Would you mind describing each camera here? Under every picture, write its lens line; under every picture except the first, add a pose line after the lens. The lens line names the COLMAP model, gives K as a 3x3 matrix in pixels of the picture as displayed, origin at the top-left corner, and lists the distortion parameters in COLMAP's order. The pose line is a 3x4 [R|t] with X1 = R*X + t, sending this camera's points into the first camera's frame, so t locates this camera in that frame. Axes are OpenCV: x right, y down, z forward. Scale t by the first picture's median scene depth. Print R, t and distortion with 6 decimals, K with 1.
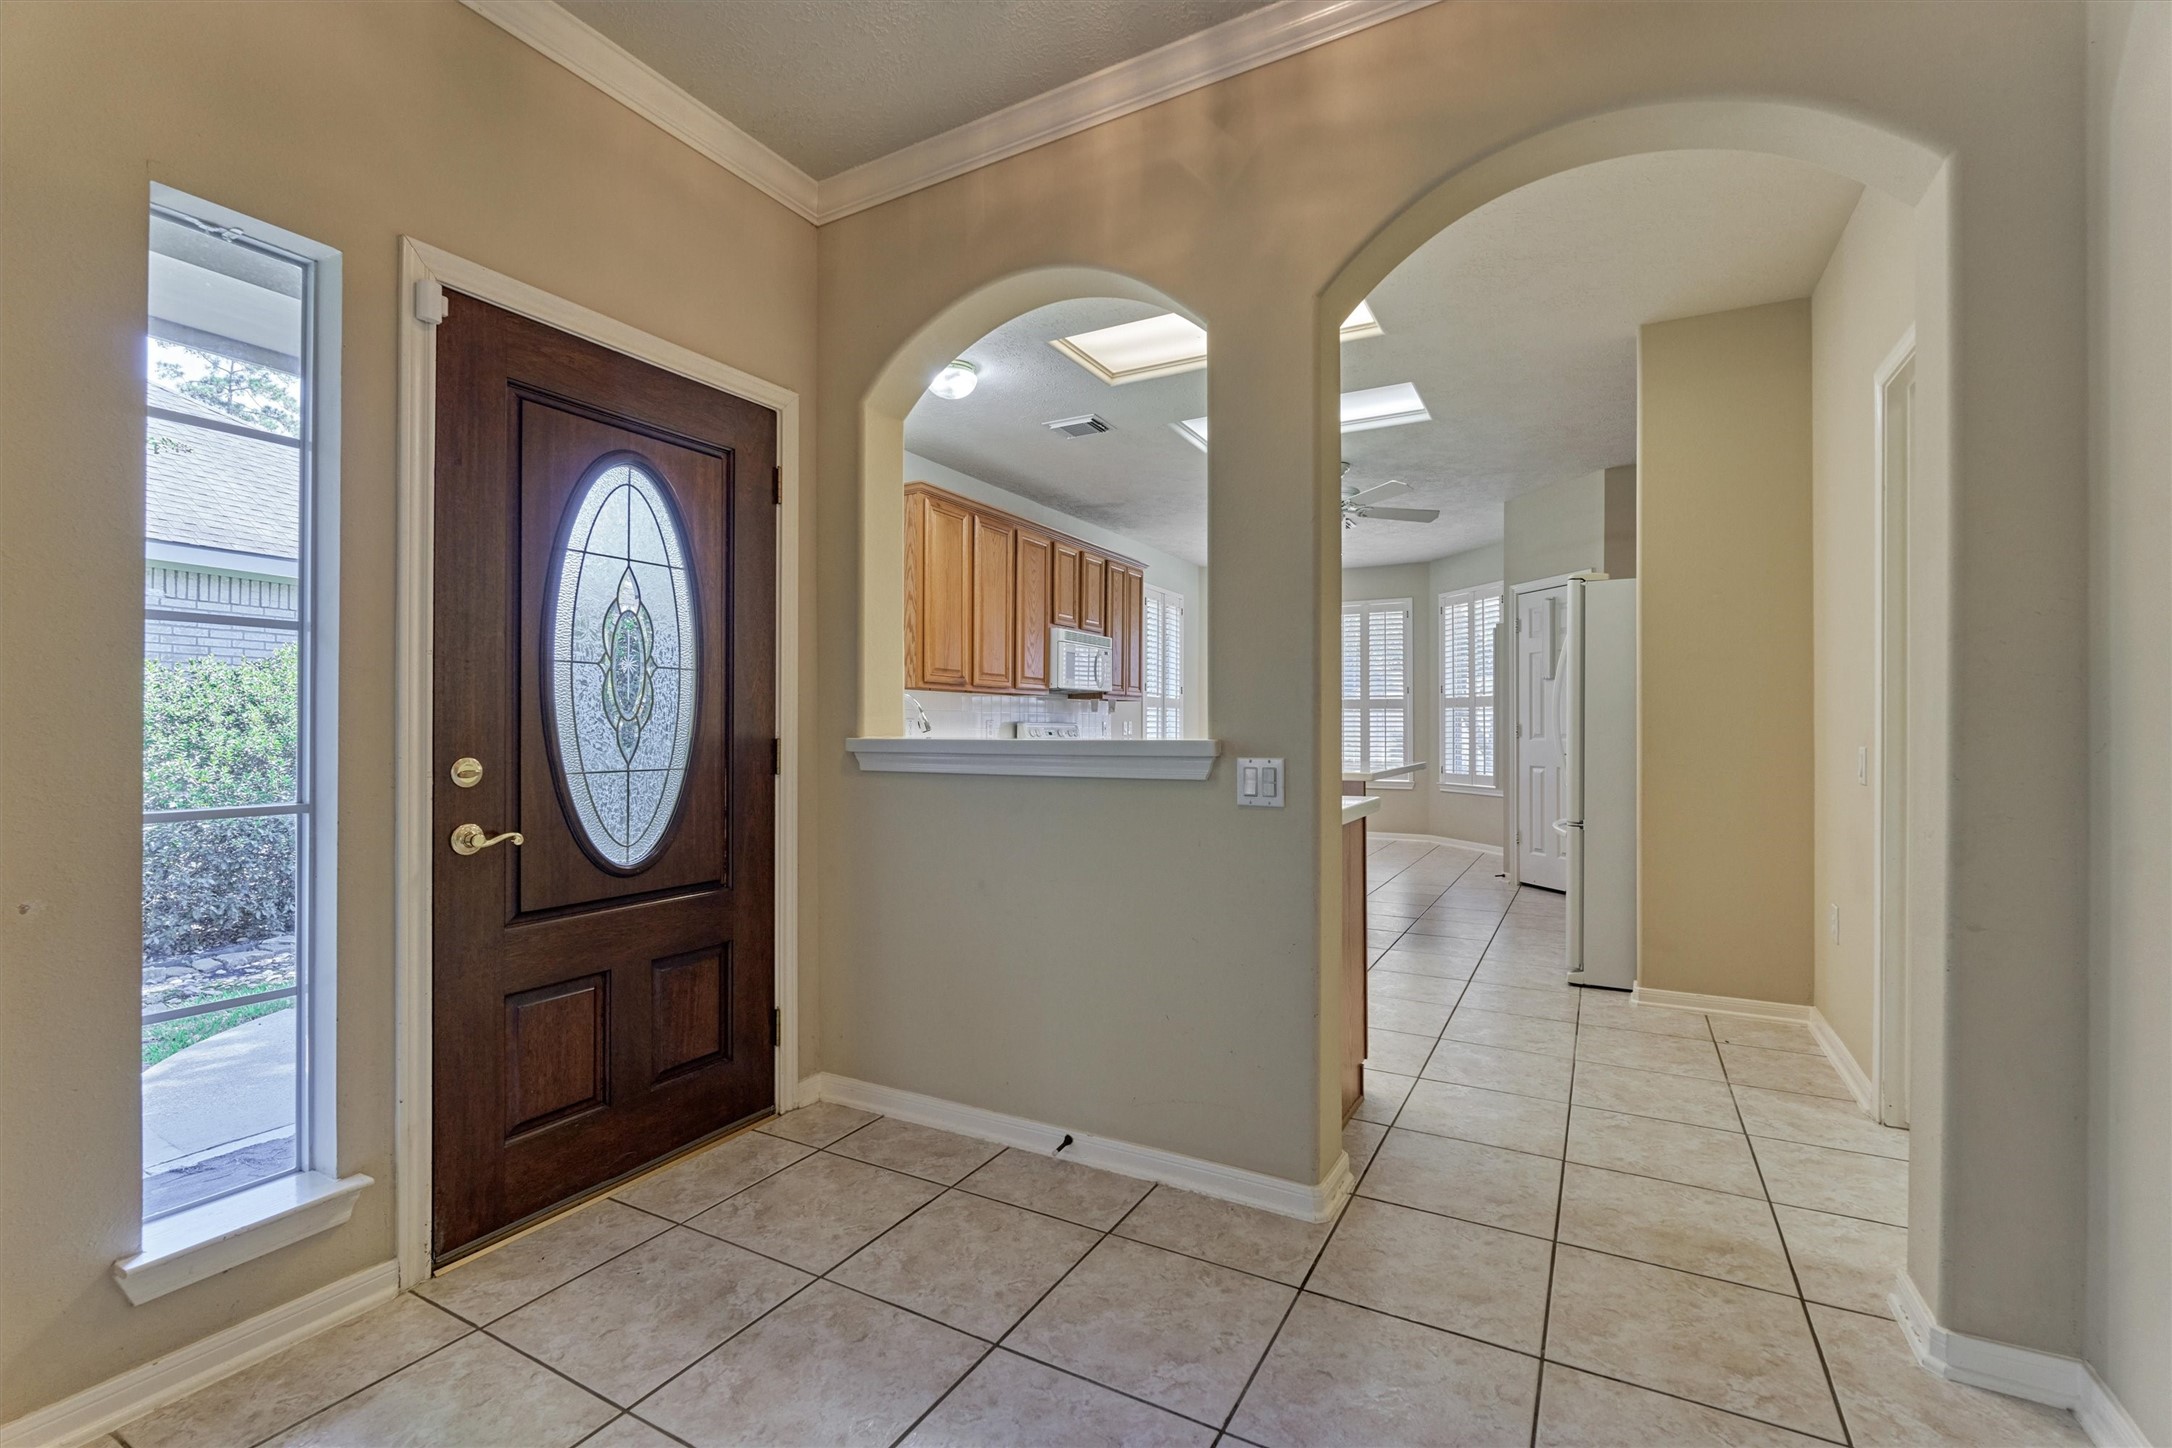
lens RADIAL K [[945.2, 0, 1073.1], [0, 945.2, 727.4], [0, 0, 1]] dist [0.000322, 0.000271]
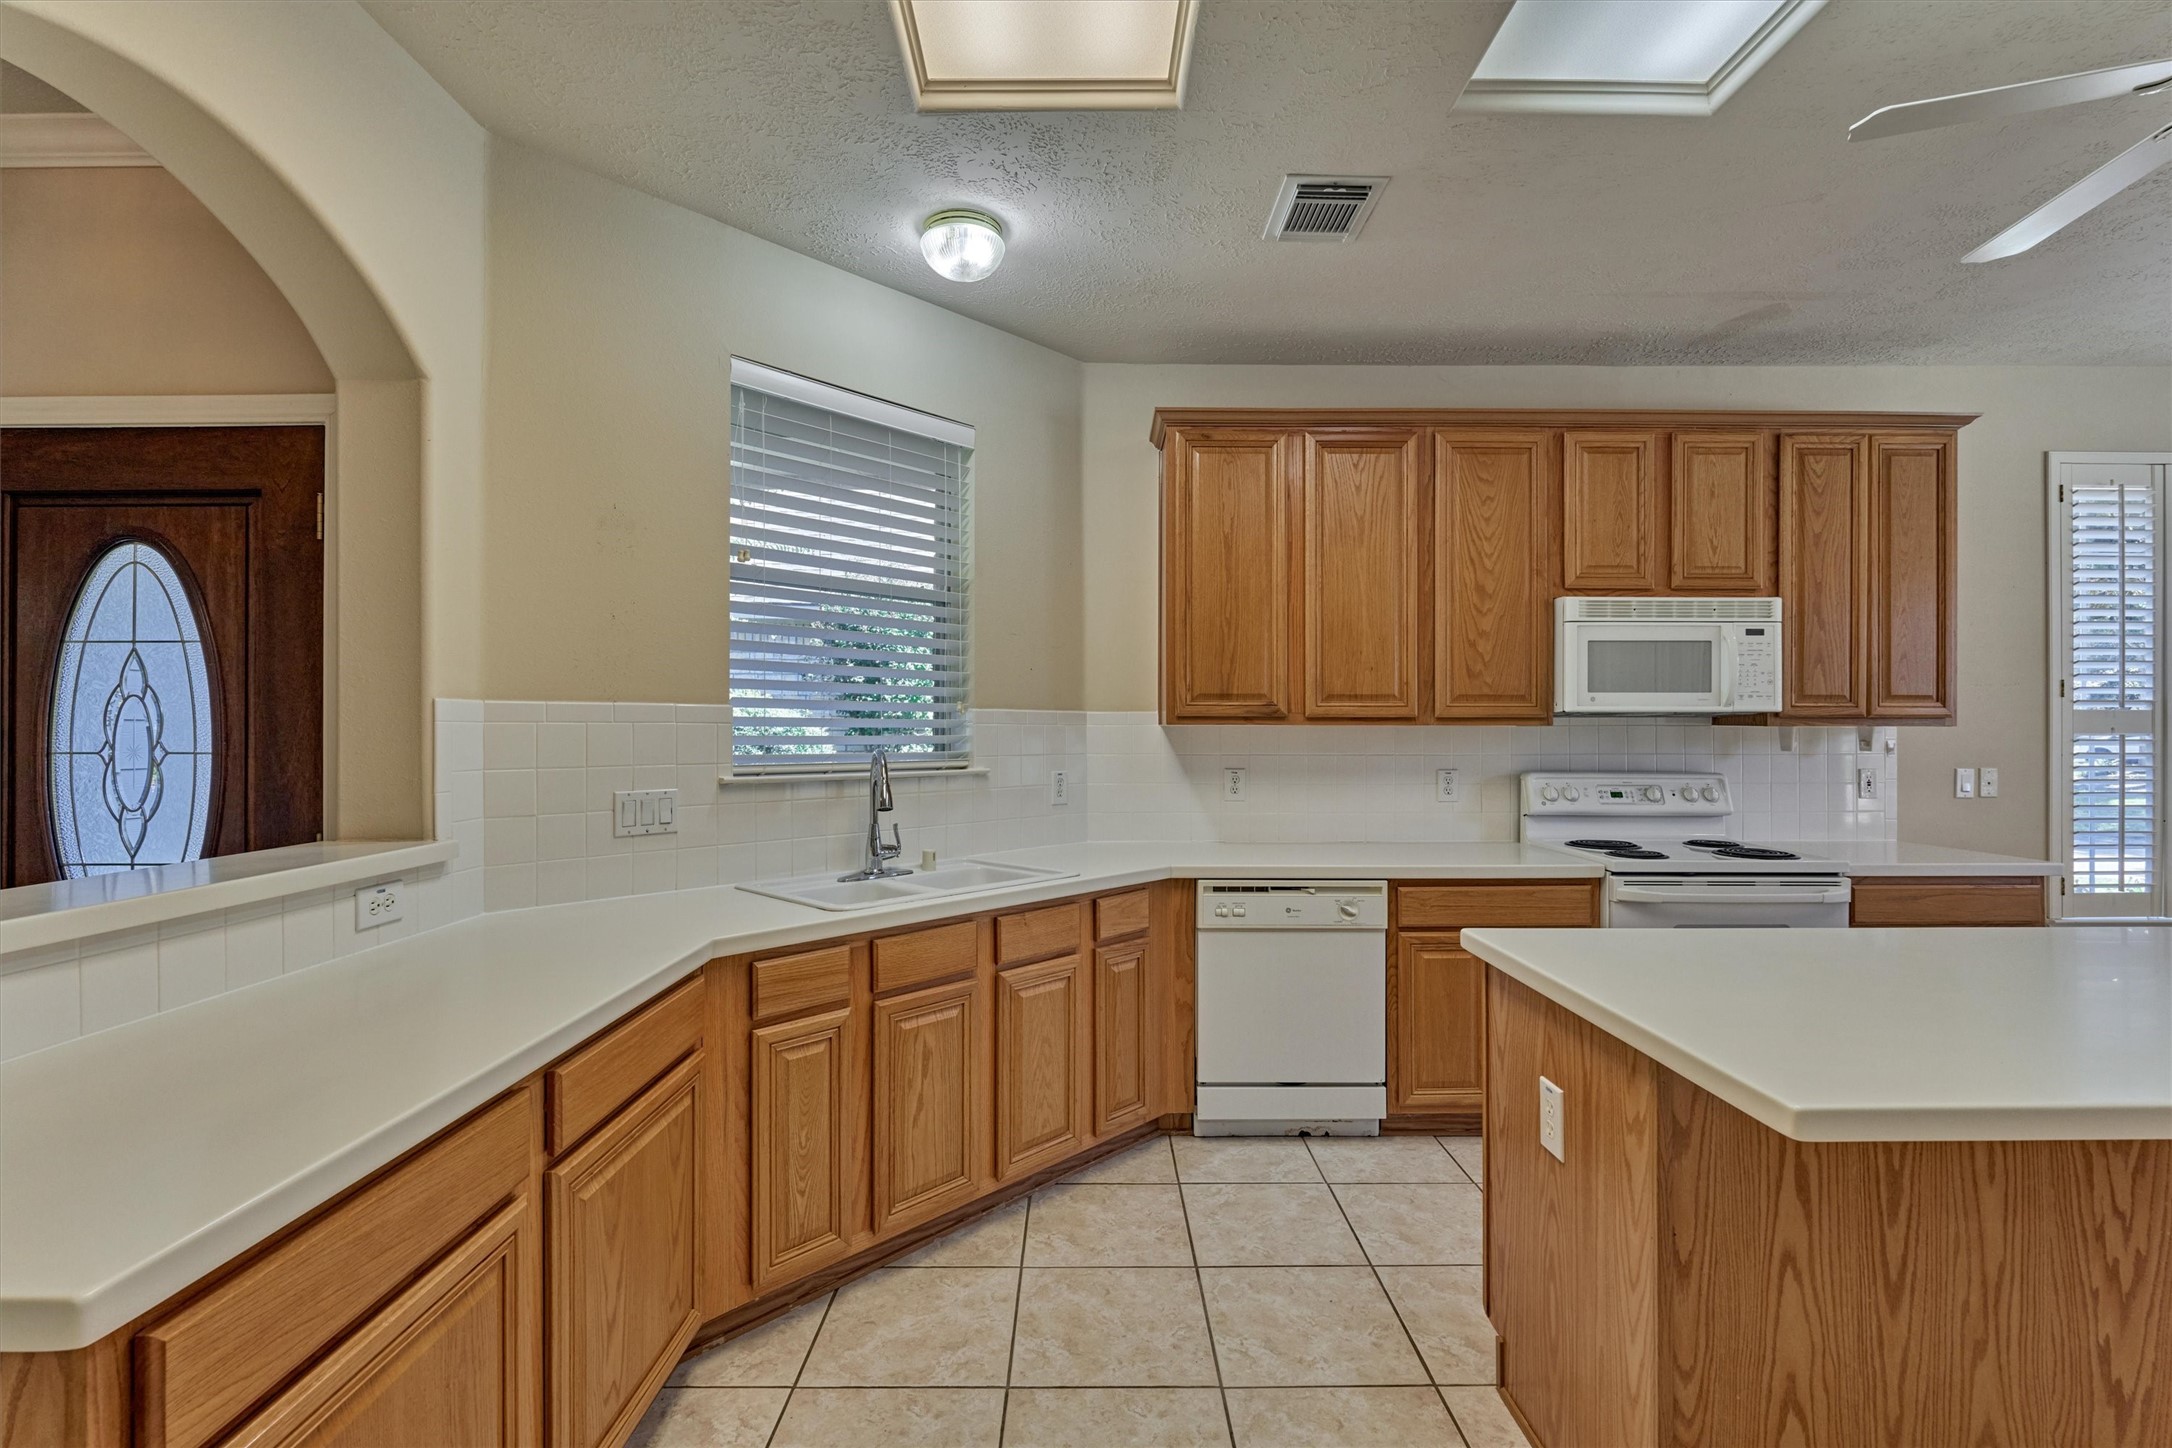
lens RADIAL K [[945.2, 0, 1081.7], [0, 945.2, 714.2], [0, 0, 1]] dist [0.000322, 0.000271]
pose [[0.482924, -0.008770, -0.875618, 0.786406], [0.000109, 0.999950, -0.009955, -0.091637], [0.875662, 0.004712, 0.482901, 1.325121]]
